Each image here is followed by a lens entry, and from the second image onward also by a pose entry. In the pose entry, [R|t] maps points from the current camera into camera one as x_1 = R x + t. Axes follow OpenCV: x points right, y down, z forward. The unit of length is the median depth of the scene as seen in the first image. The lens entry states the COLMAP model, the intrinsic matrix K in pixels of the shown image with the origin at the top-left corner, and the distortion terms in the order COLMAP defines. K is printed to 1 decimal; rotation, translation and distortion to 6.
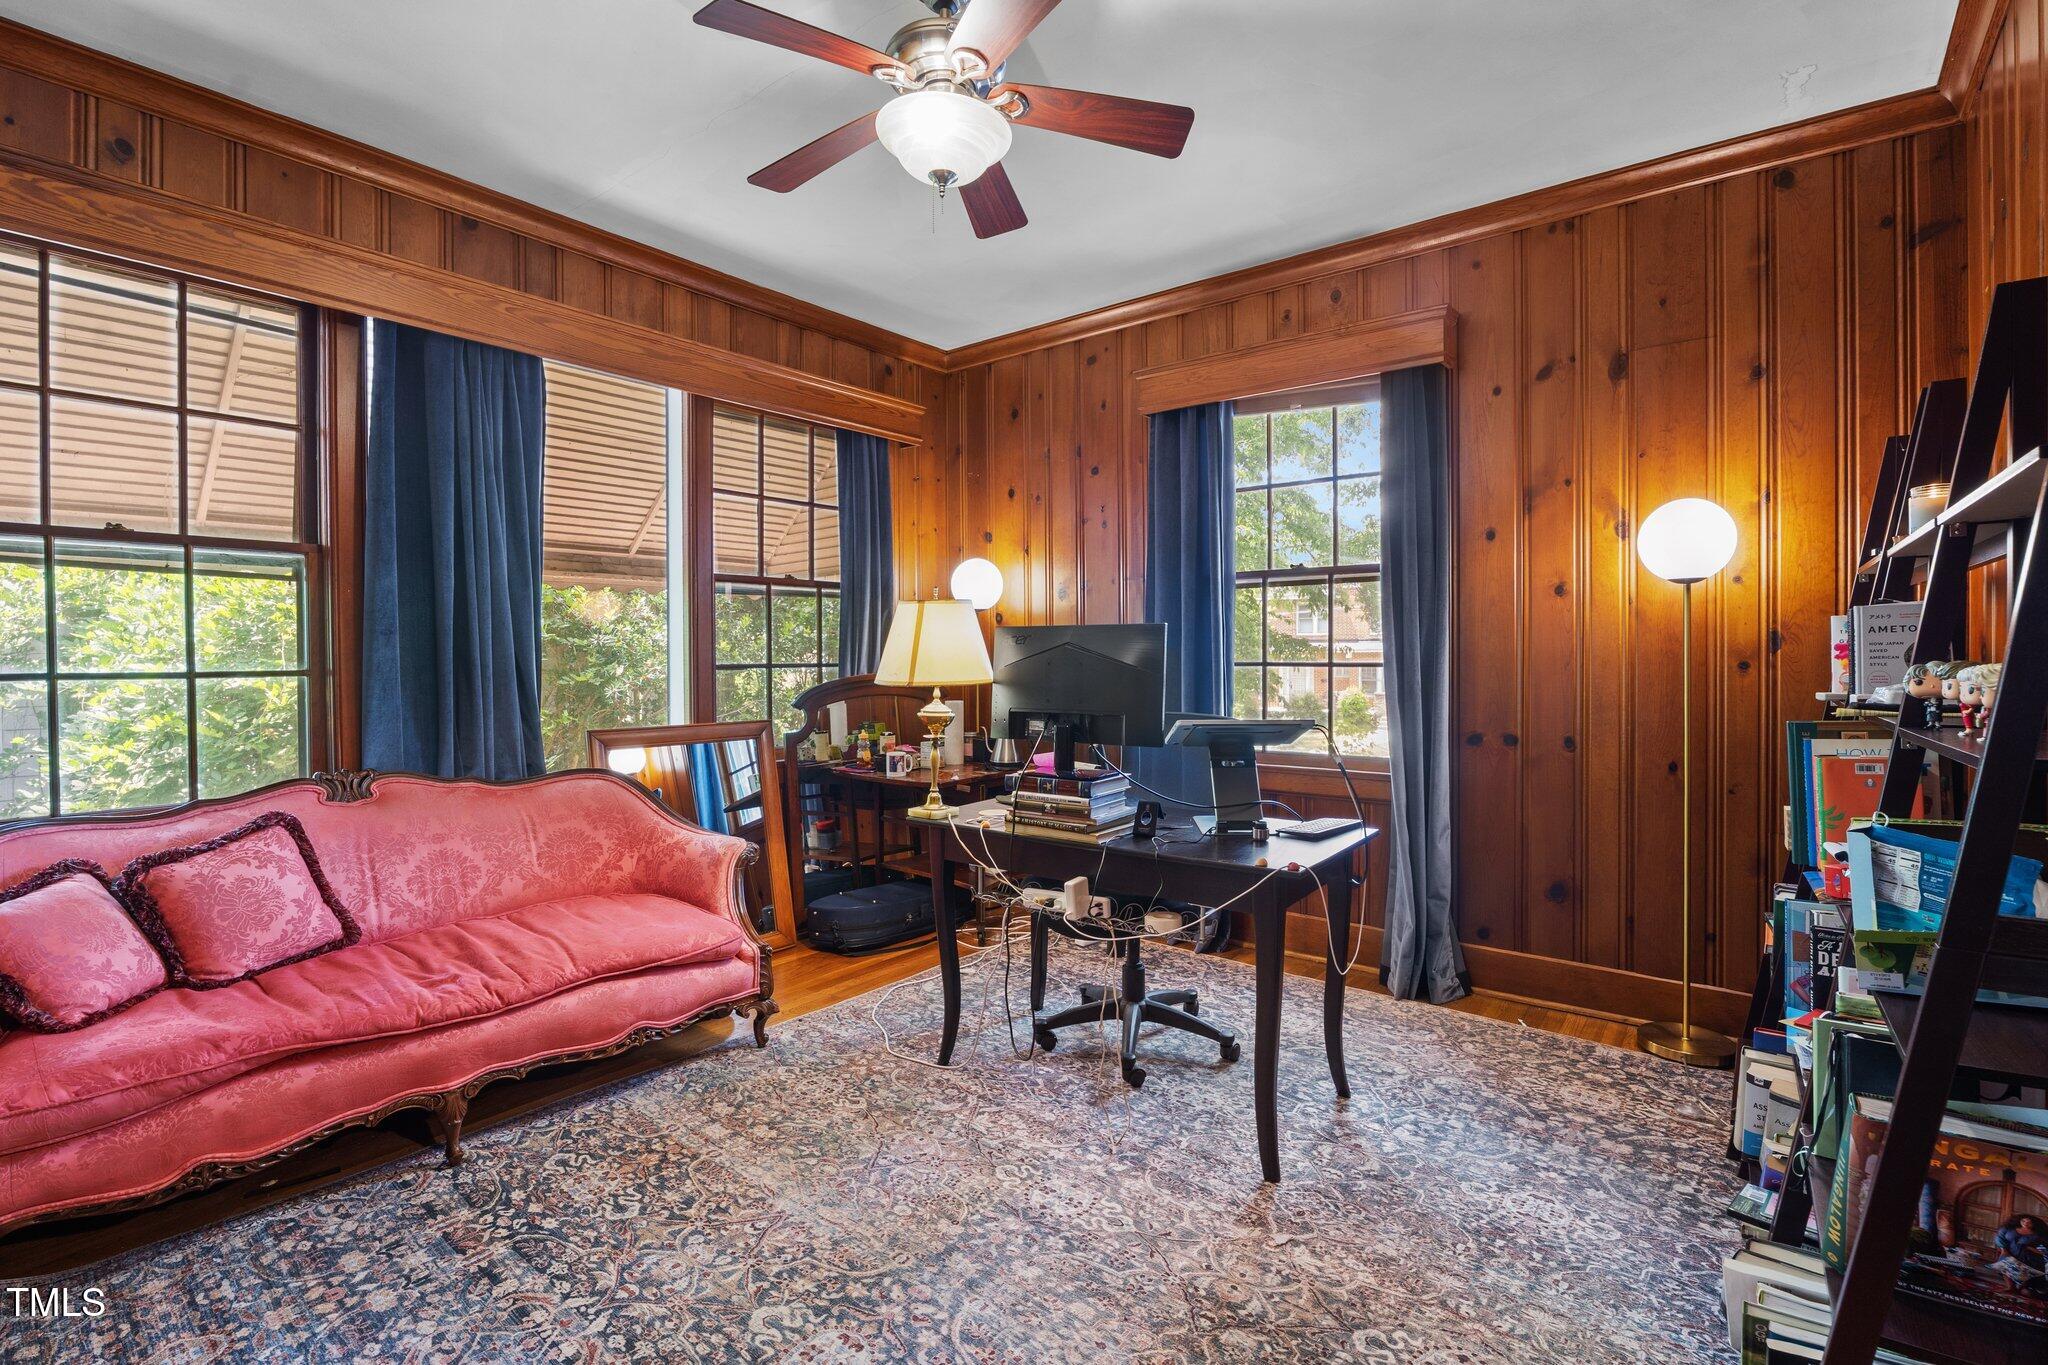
lens RADIAL K [[962.4, 0, 1023.6], [0, 962.4, 666.3], [0, 0, 1]] dist [-0.000251, -0.000120]
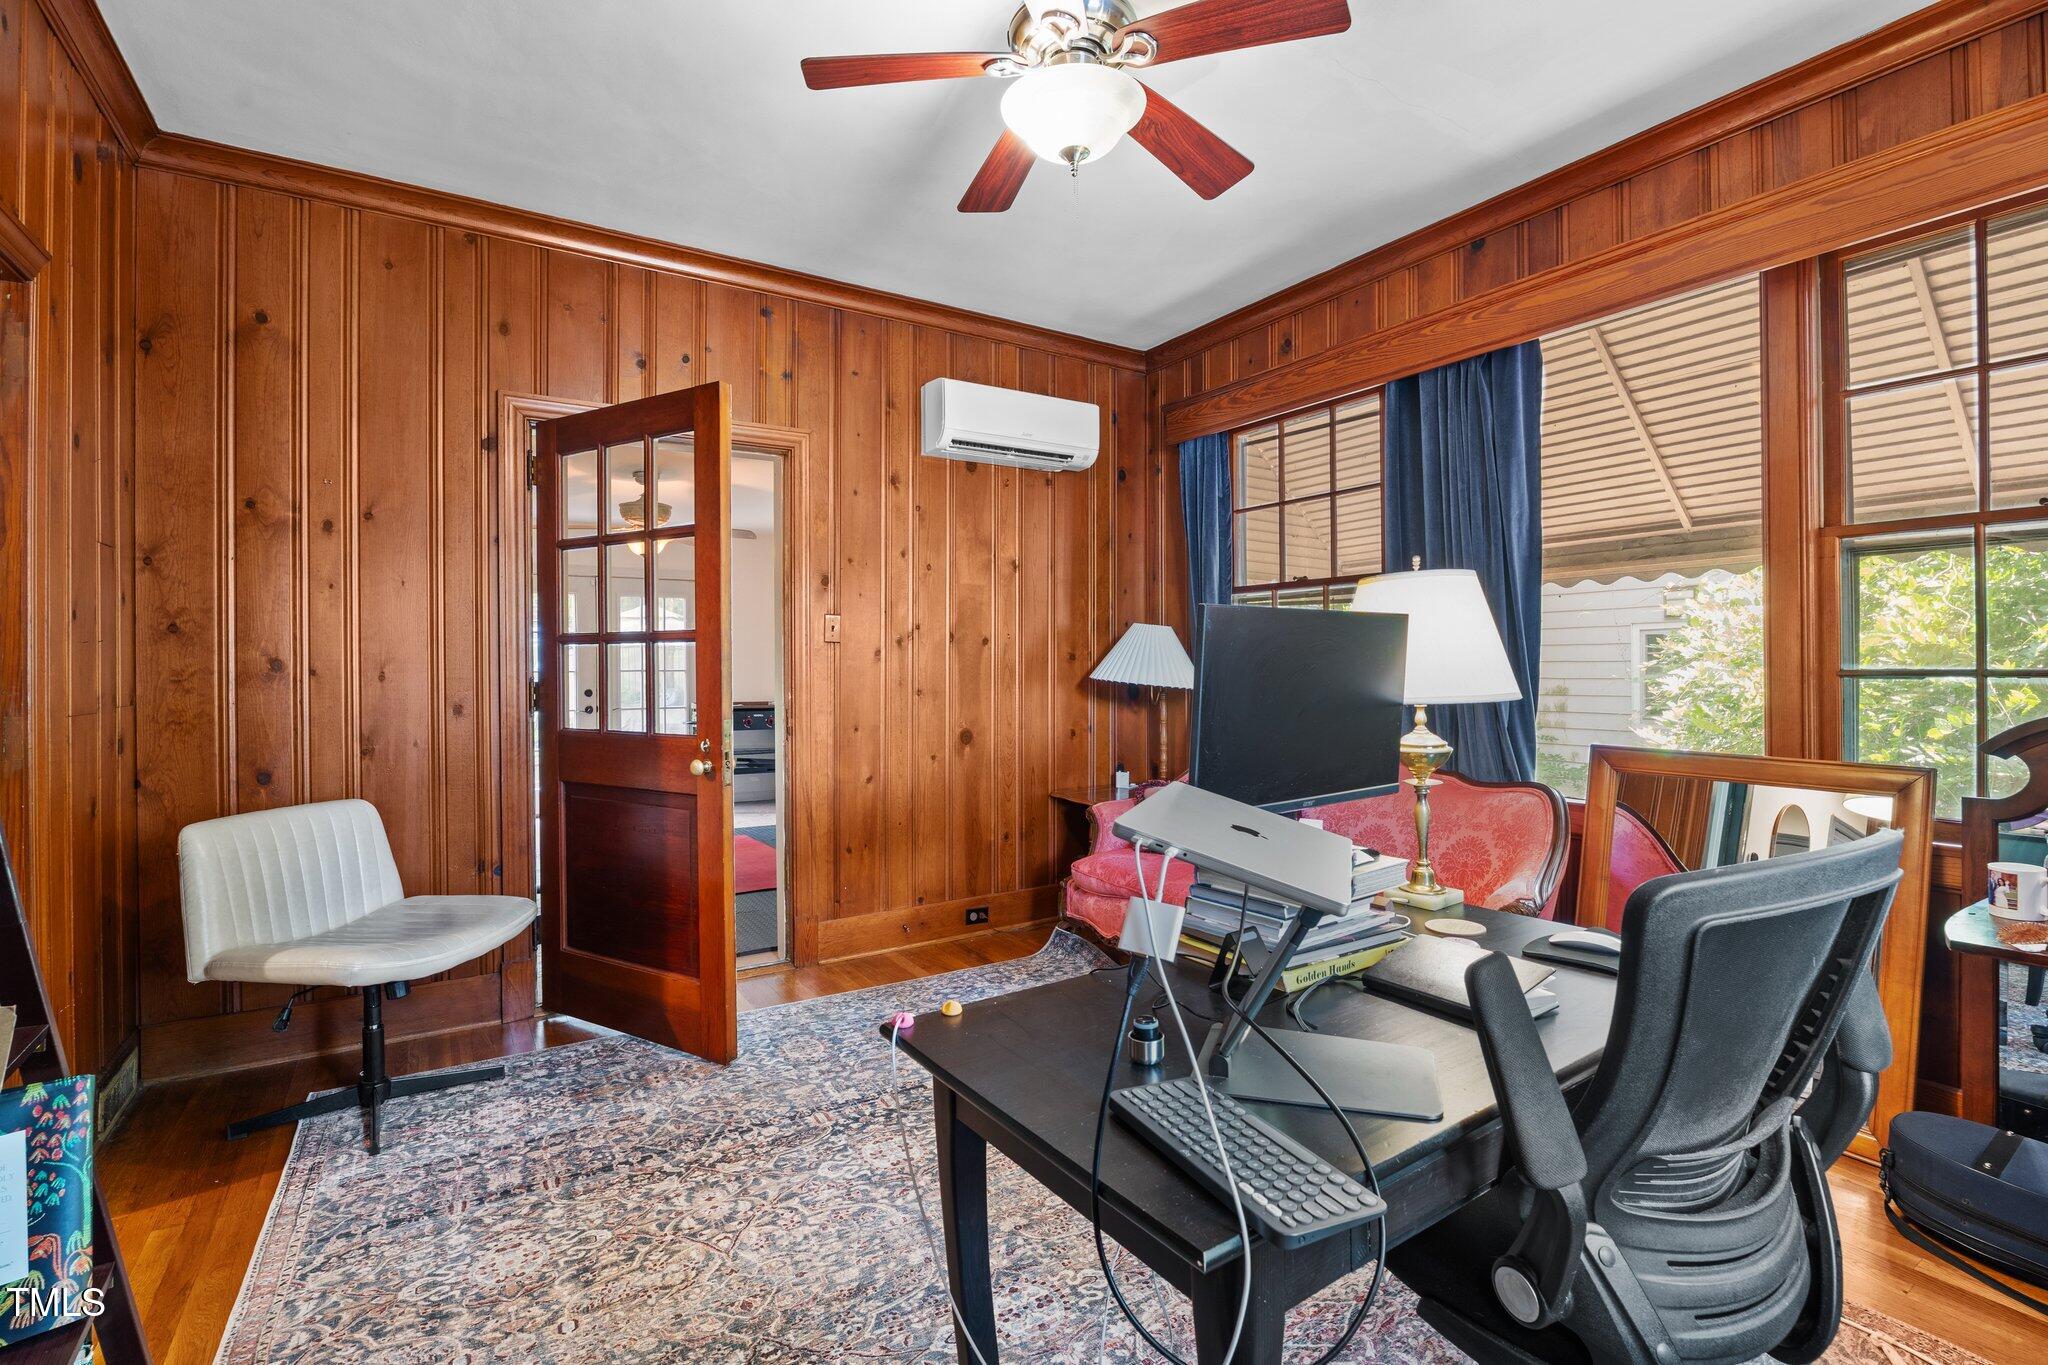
lens RADIAL K [[962.4, 0, 1023.6], [0, 962.4, 666.3], [0, 0, 1]] dist [-0.000251, -0.000120]
pose [[-0.309431, 0.016309, -0.950782, 0.432409], [0.010755, 0.999849, 0.013650, -0.017556], [0.950861, -0.006002, -0.309559, 0.646363]]
